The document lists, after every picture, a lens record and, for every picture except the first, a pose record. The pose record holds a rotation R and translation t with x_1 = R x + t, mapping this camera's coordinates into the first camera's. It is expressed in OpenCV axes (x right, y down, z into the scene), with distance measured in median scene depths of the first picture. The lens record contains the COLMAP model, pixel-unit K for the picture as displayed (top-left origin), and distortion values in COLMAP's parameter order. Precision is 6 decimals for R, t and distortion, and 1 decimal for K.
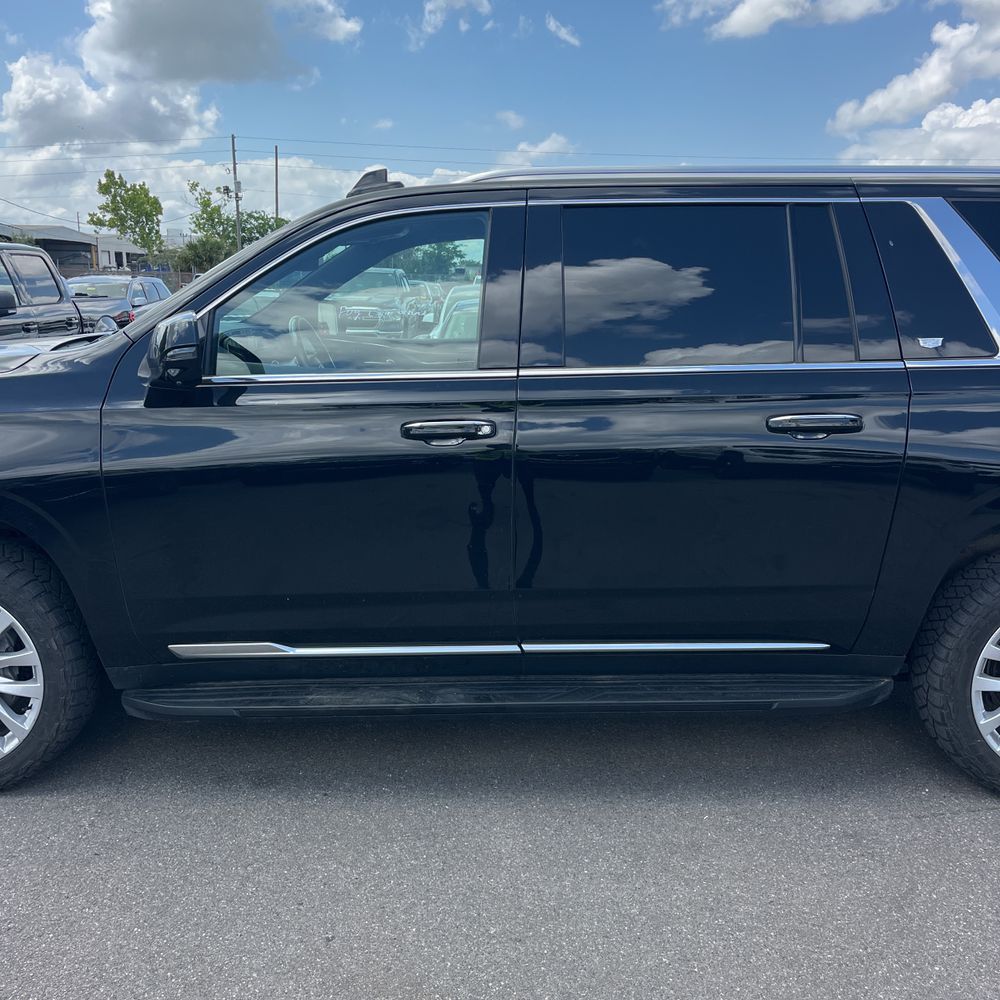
lens RADIAL K [[1013.7, 0, 485.1], [0, 1013.7, 509.1], [0, 0, 1]] dist [0.043465, -0.029519]
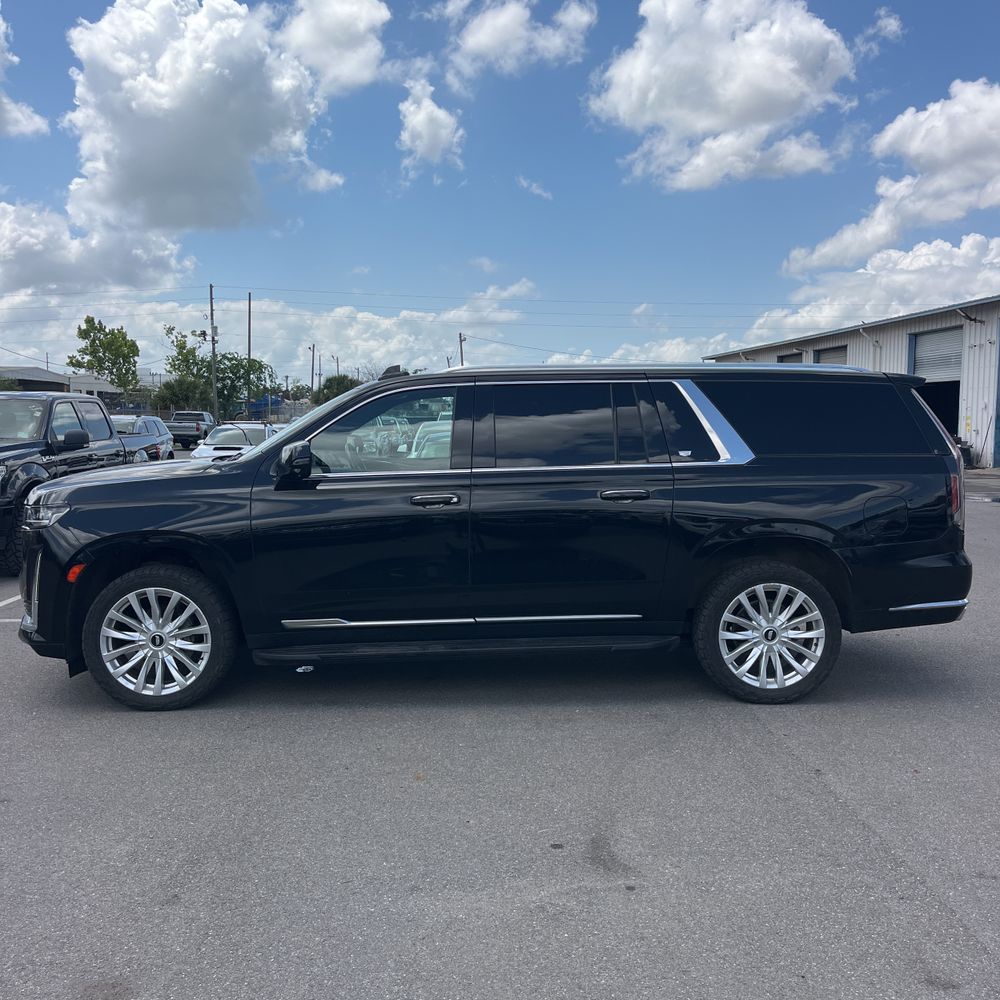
lens RADIAL K [[1013.7, 0, 485.1], [0, 1013.7, 509.1], [0, 0, 1]] dist [0.043465, -0.029519]
pose [[0.999631, -0.008877, 0.025671, 0.007941], [0.012120, 0.991561, -0.129074, 0.175089], [-0.024309, 0.129337, 0.991303, -0.837005]]
